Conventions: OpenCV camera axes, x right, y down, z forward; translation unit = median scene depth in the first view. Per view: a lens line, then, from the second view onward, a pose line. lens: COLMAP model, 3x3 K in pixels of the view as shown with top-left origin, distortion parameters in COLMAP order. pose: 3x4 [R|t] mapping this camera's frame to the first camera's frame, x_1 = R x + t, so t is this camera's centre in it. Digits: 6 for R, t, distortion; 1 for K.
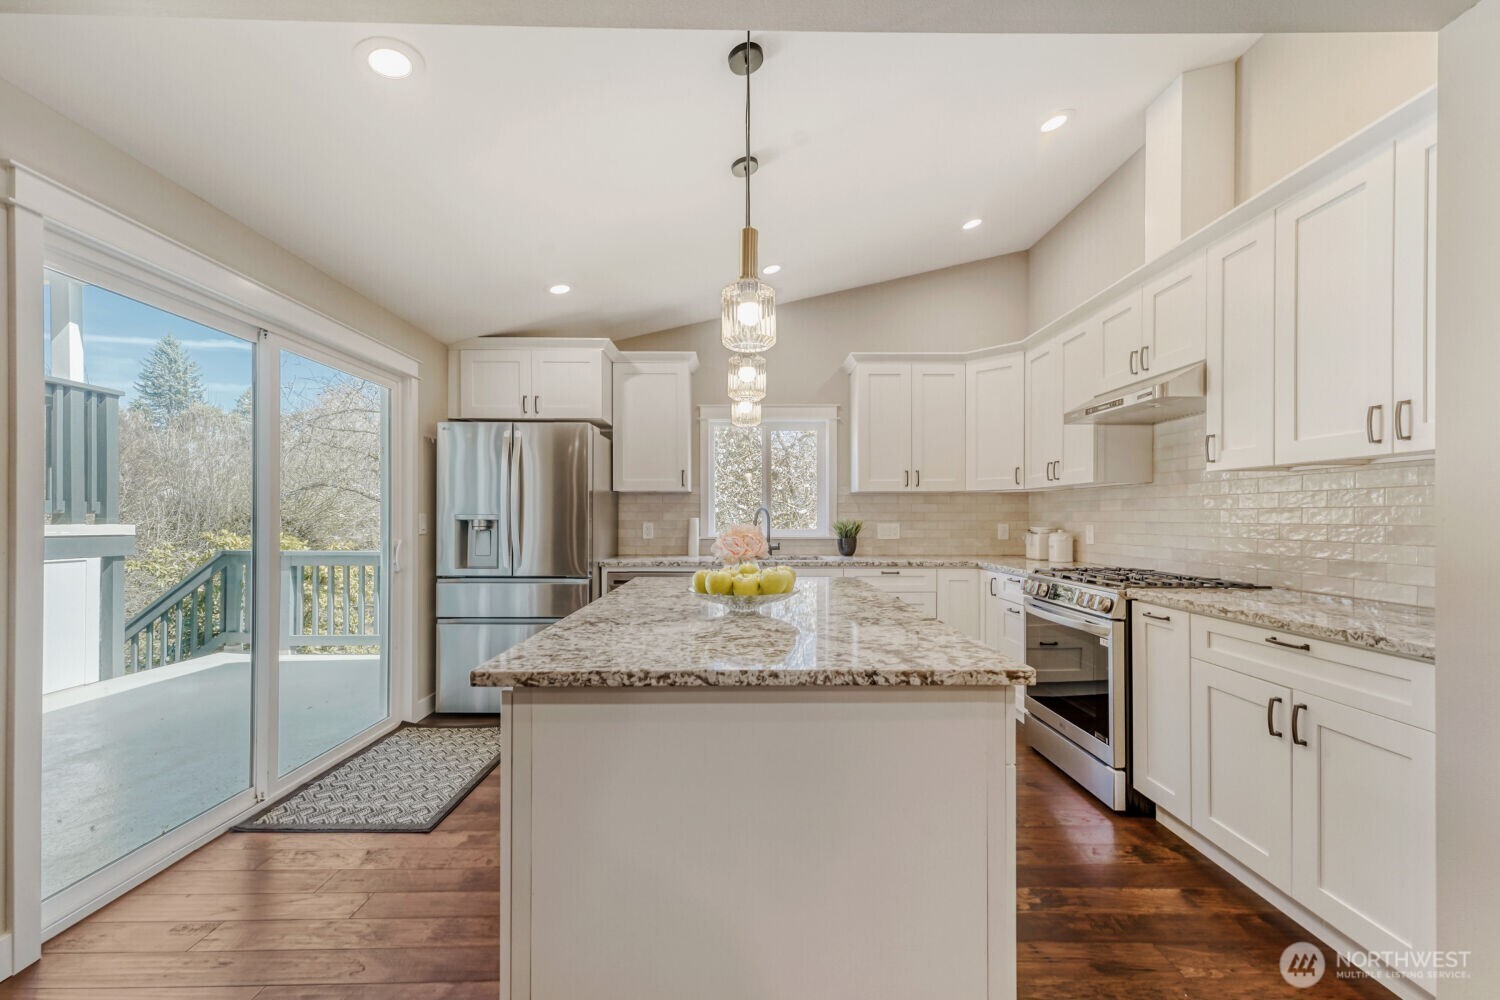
lens RADIAL K [[616.4, 0, 758.6], [0, 616.4, 508.2], [0, 0, 1]] dist [0.010674, -0.000106]
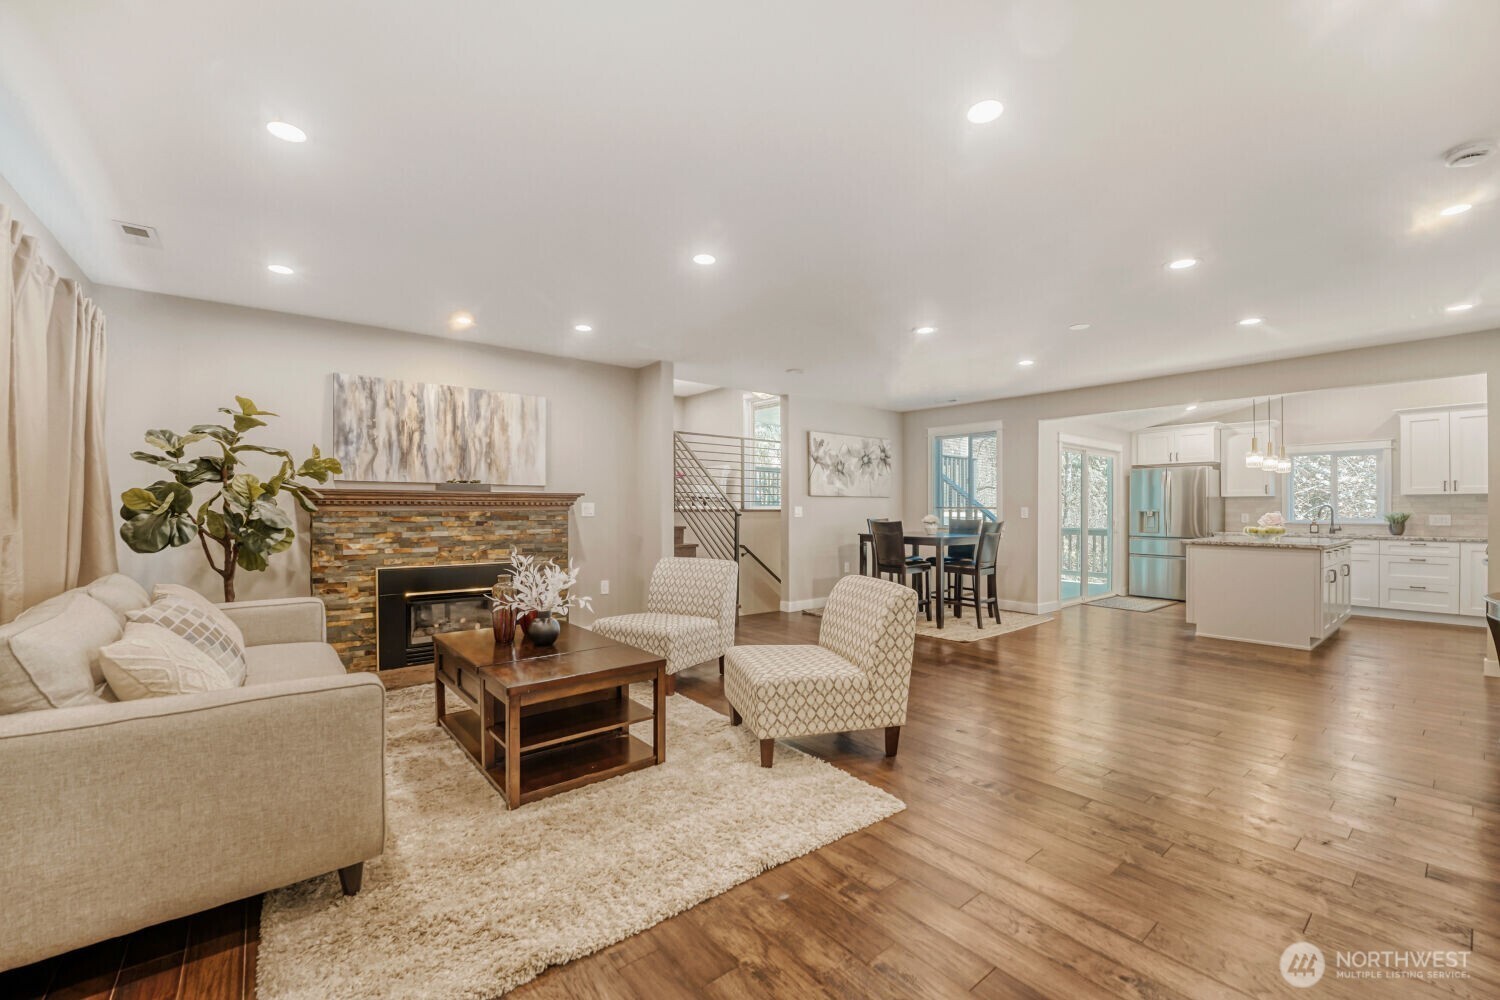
lens RADIAL K [[616.4, 0, 800.0], [0, 616.4, 504.6], [0, 0, 1]] dist [0.010674, -0.000106]
pose [[0.665279, -0.005939, -0.746571, 0.474712], [0.006063, 0.999978, -0.002553, -0.009893], [0.746570, -0.002828, 0.665300, -1.807566]]
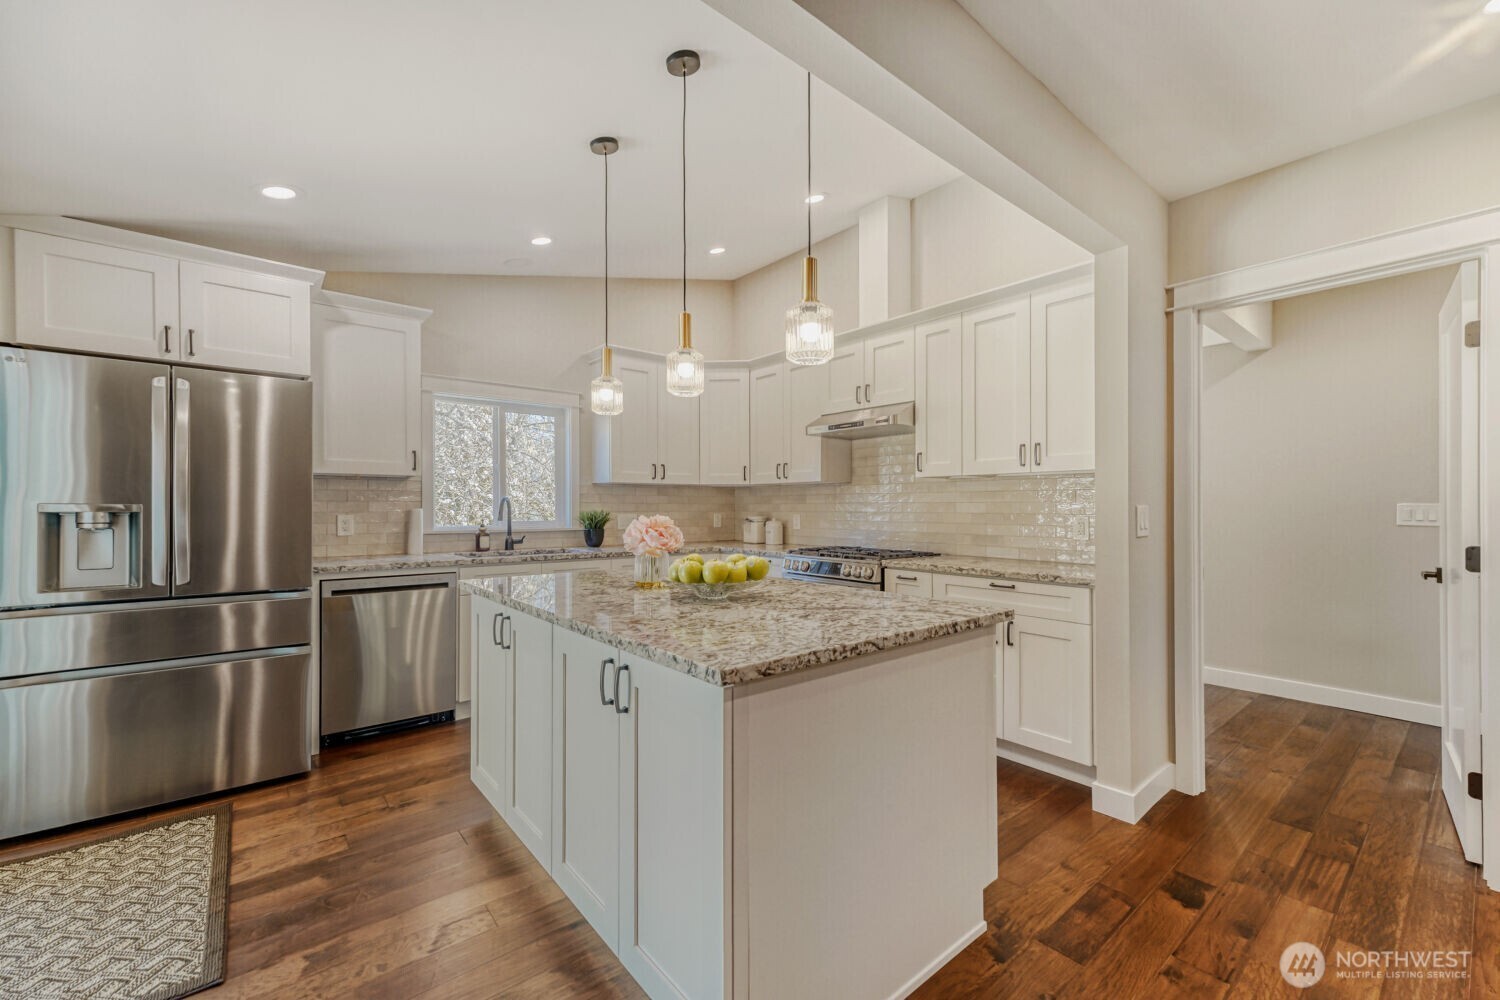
lens RADIAL K [[616.4, 0, 771.6], [0, 616.4, 496.3], [0, 0, 1]] dist [0.010674, -0.000106]
pose [[0.767188, 0.012748, 0.641296, -0.410152], [-0.010919, 0.999917, -0.006814, -0.000621], [-0.641330, -0.001775, 0.767263, 0.085667]]
